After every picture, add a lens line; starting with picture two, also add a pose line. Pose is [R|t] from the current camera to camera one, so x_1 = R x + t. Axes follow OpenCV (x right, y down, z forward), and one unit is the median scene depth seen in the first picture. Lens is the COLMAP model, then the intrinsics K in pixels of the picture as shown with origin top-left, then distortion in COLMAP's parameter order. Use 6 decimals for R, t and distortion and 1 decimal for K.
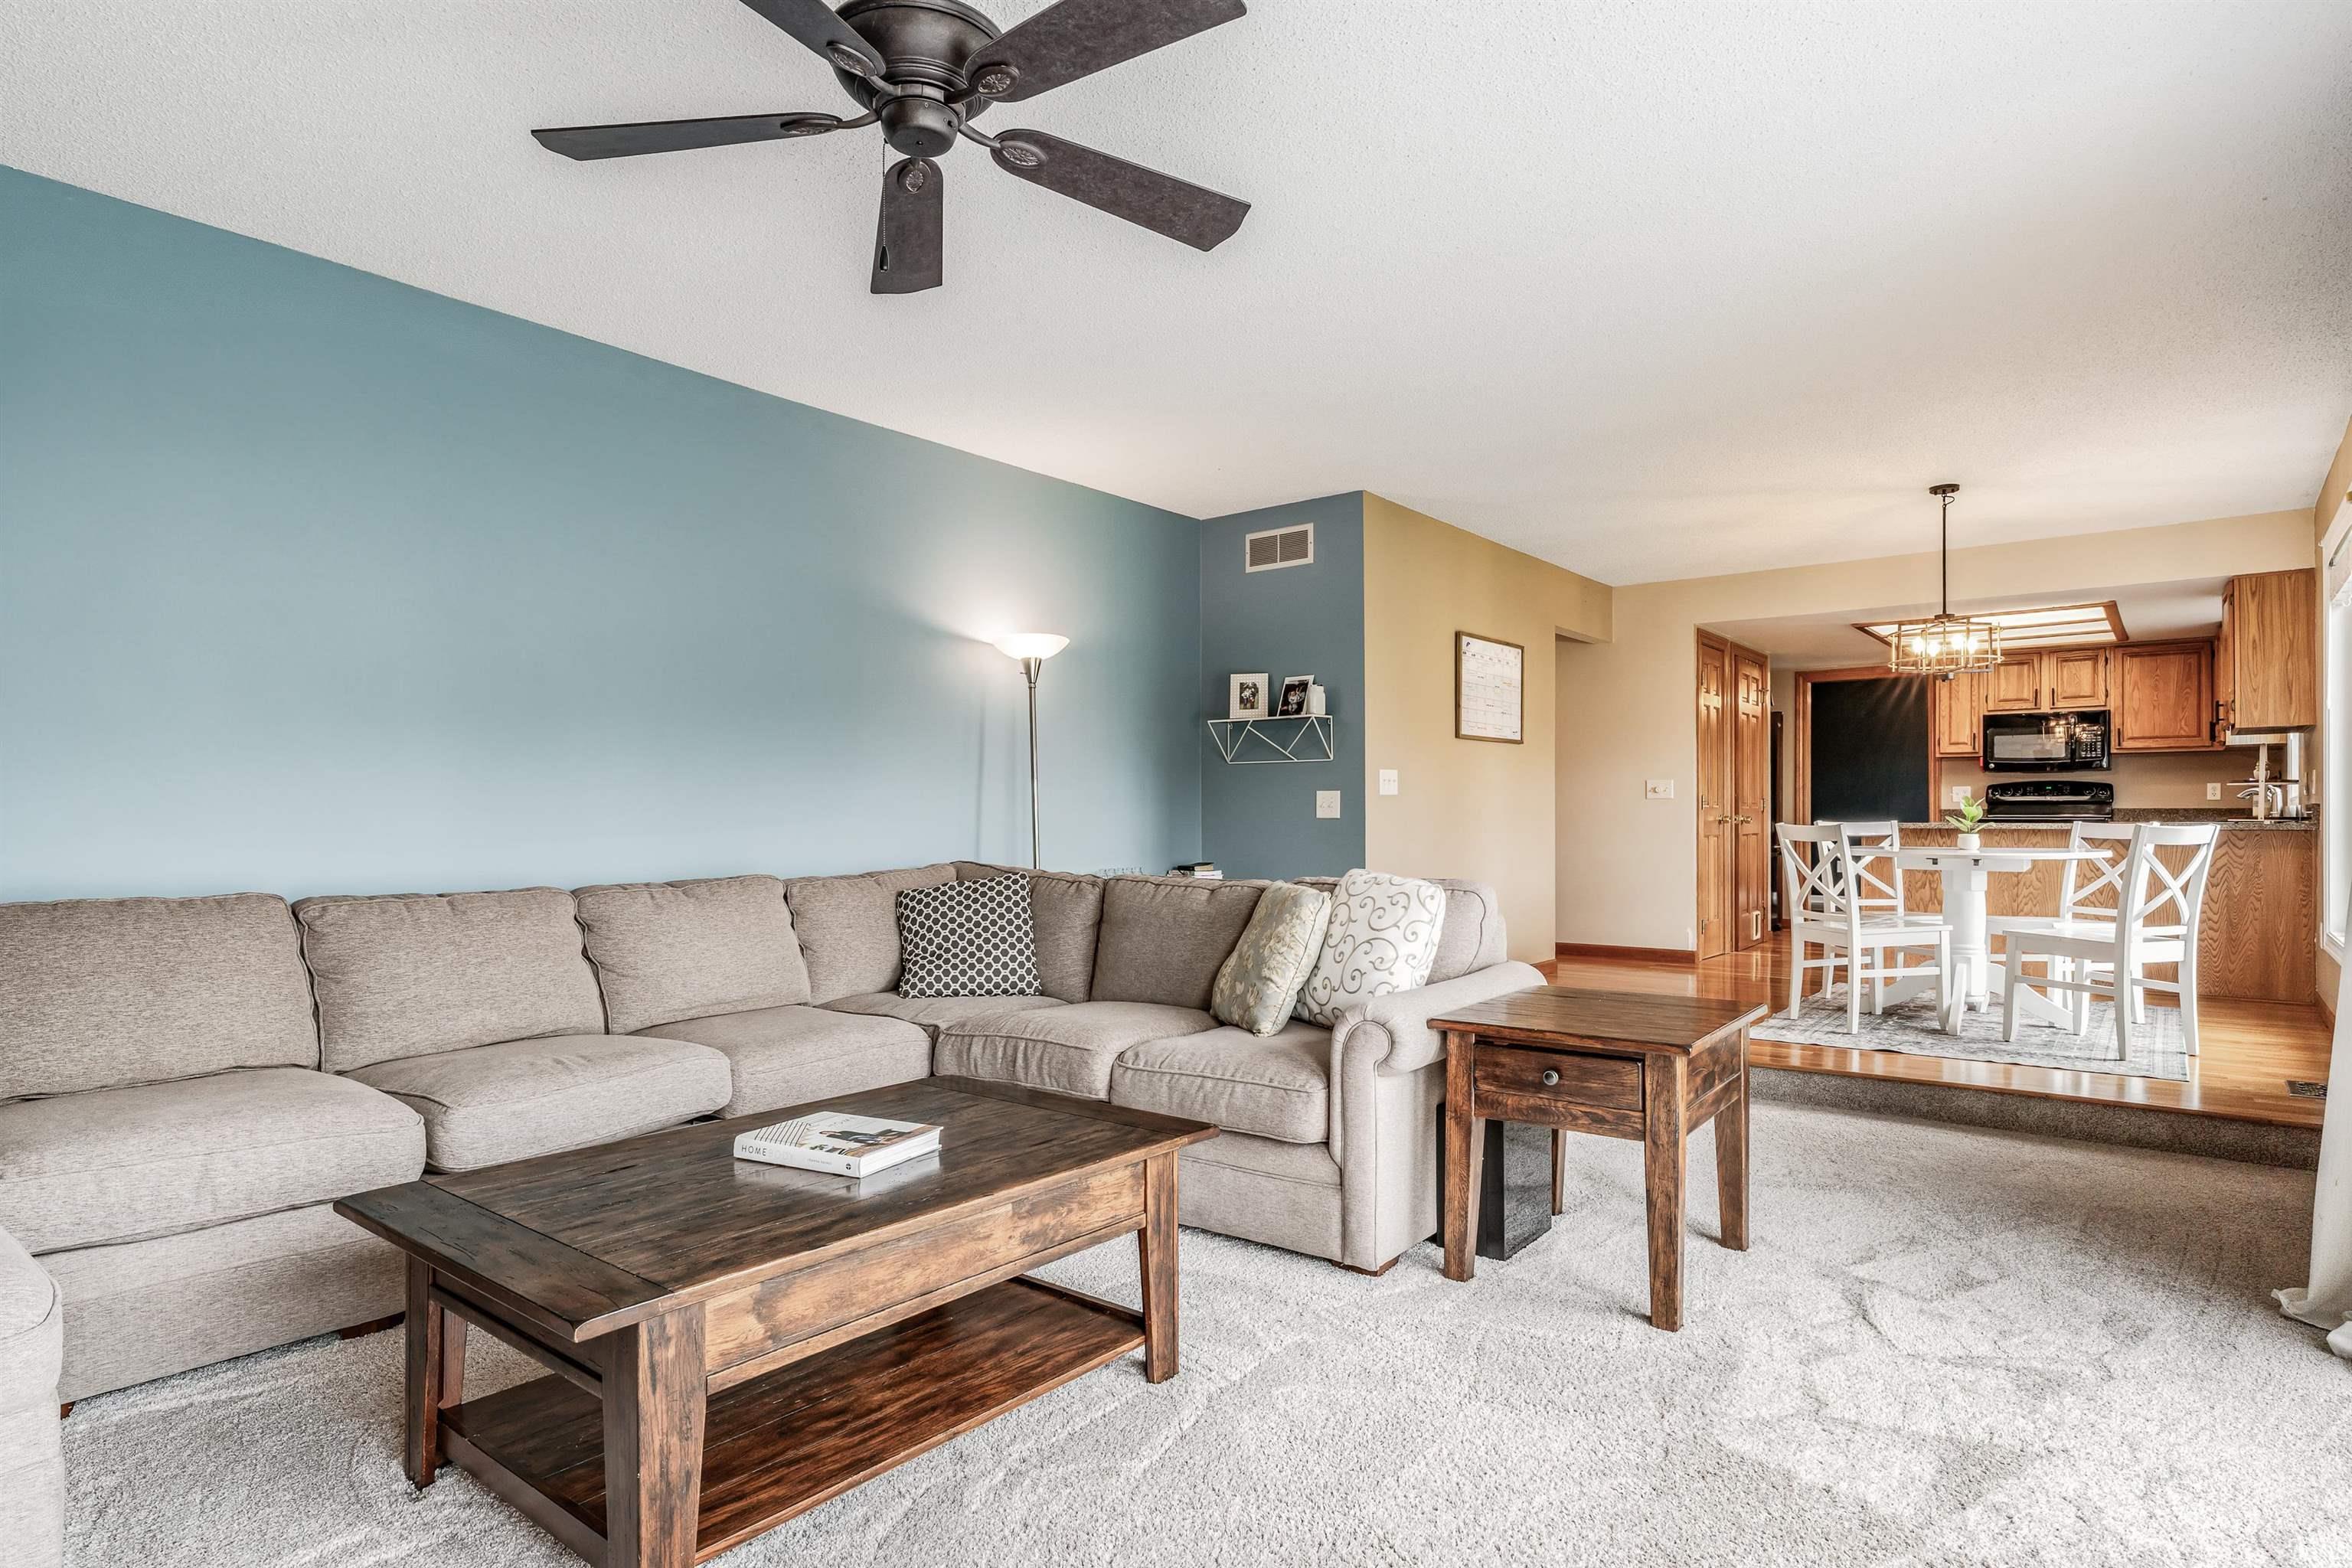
lens RADIAL K [[1263.2, 0, 1181.2], [0, 1263.2, 798.6], [0, 0, 1]] dist [-0.003689, 0.000805]
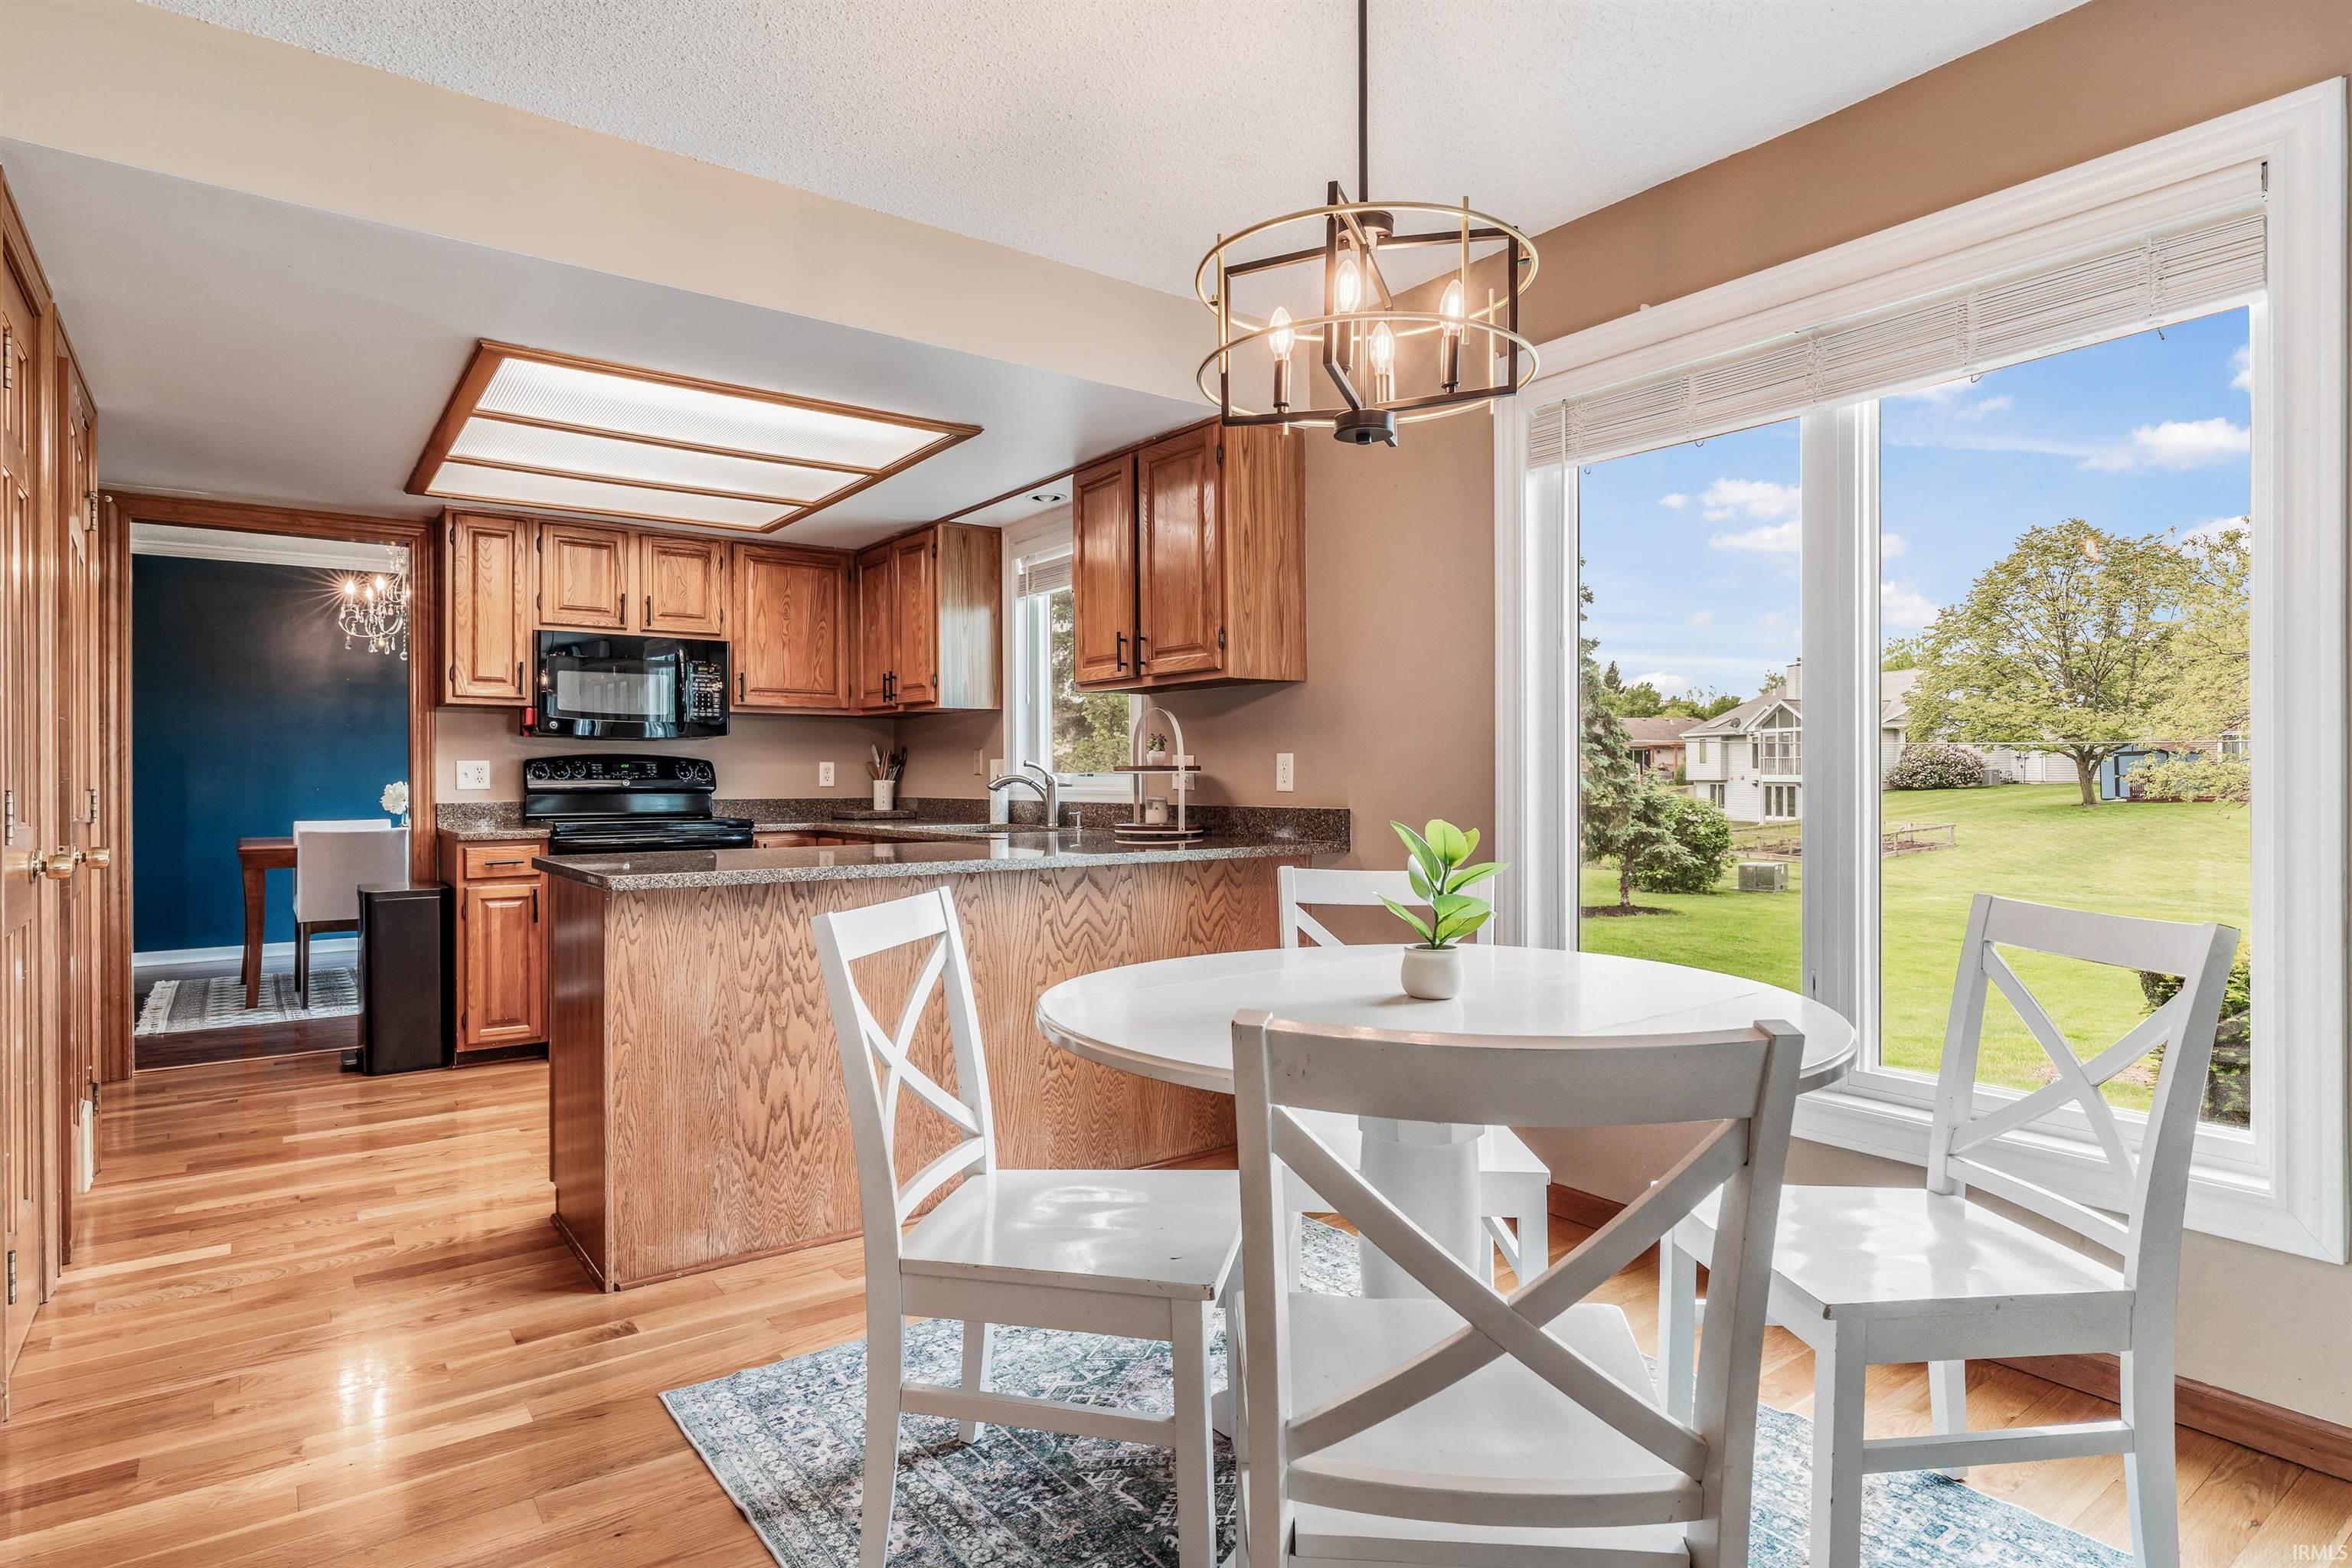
lens RADIAL K [[1263.2, 0, 1177.8], [0, 1263.2, 775.3], [0, 0, 1]] dist [-0.003689, 0.000805]
pose [[0.254314, -0.001485, 0.967120, 0.193124], [-0.009499, 0.999947, 0.004034, -0.009623], [-0.967075, -0.010213, 0.254287, 0.622691]]
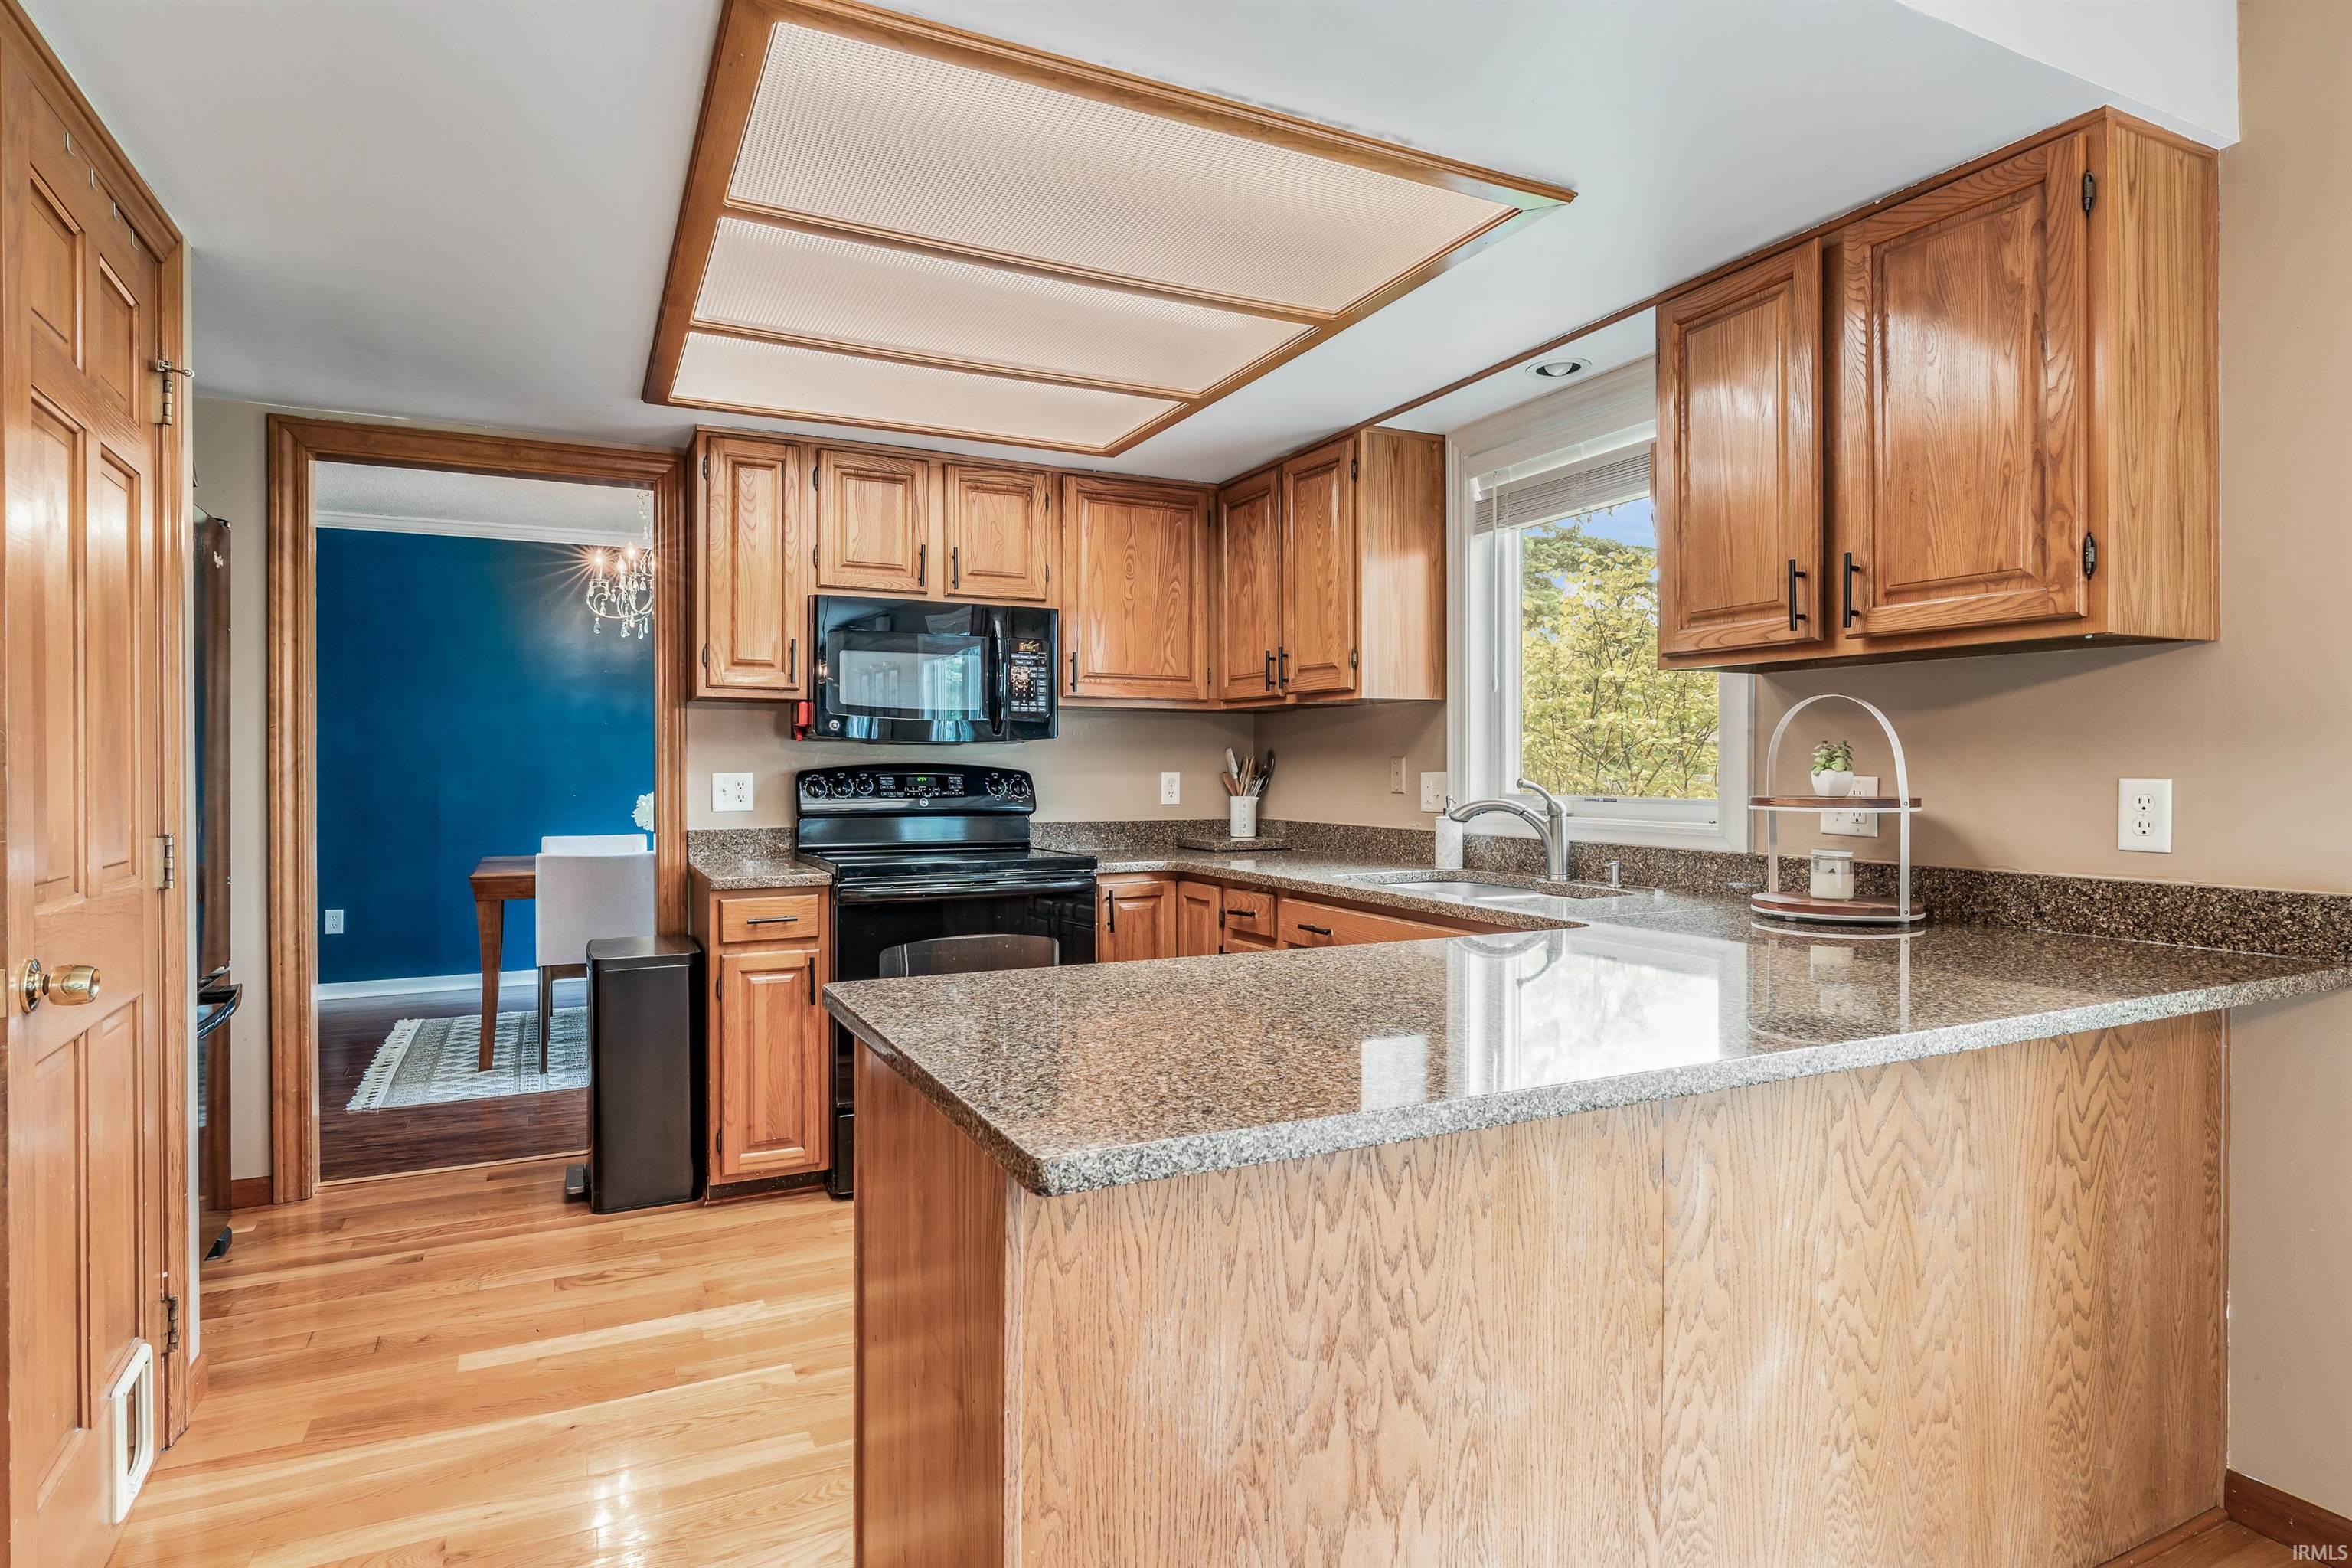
lens RADIAL K [[1263.2, 0, 1181.2], [0, 1263.2, 778.0], [0, 0, 1]] dist [-0.003689, 0.000805]
pose [[0.419227, -0.008248, 0.907844, 0.341285], [-0.011710, 0.999826, 0.014491, -0.017259], [-0.907806, -0.016706, 0.419058, 0.760806]]
